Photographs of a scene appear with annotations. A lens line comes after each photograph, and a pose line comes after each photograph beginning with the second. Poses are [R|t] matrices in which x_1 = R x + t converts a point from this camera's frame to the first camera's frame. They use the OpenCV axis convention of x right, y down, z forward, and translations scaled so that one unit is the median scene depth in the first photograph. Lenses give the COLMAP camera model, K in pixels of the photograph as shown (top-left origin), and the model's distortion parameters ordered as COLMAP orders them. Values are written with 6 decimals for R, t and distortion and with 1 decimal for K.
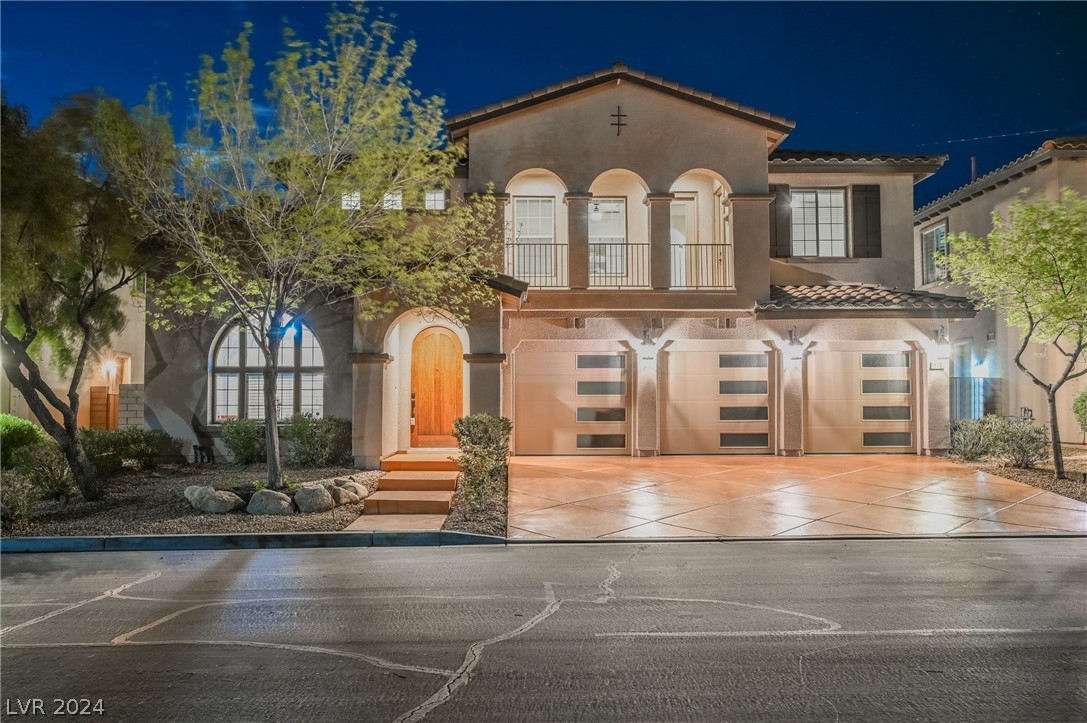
lens RADIAL K [[973.2, 0, 543.3], [0, 973.2, 364.9], [0, 0, 1]] dist [0.005062, 0.014668]
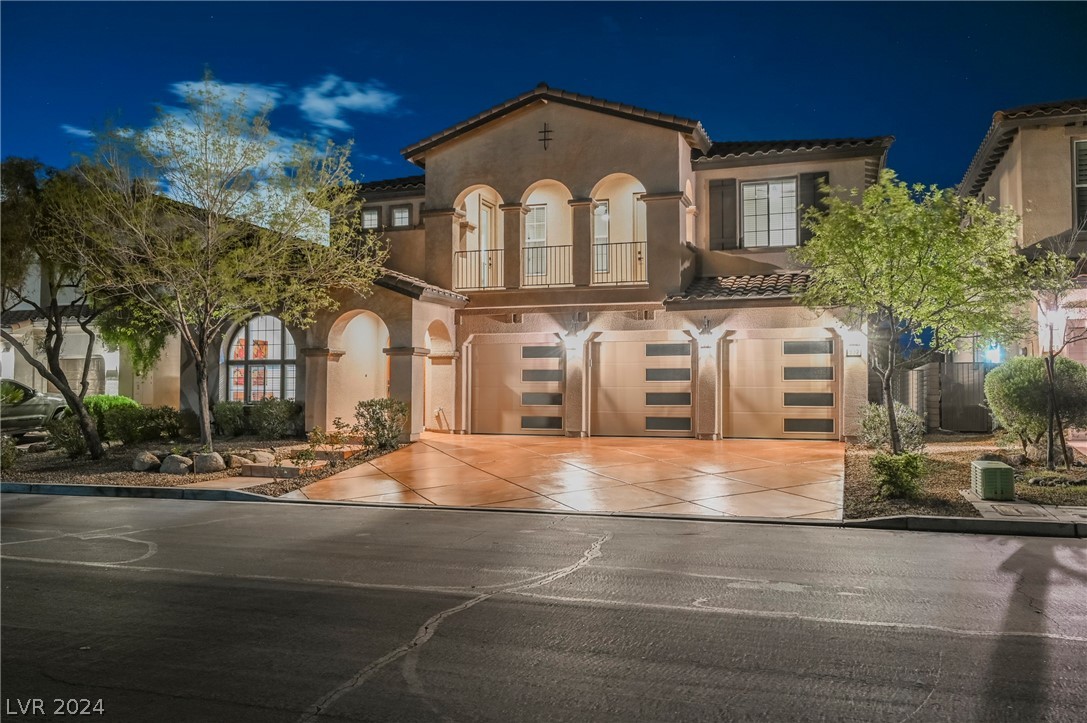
lens RADIAL K [[904.6, 0, 543.5], [0, 904.6, 360.0], [0, 0, 1]] dist [0.003577, -0.002828]
pose [[0.933761, -0.008885, -0.357786, 0.439701], [0.012271, 0.999899, 0.007196, -0.001783], [0.357686, -0.011110, 0.933776, 0.026903]]
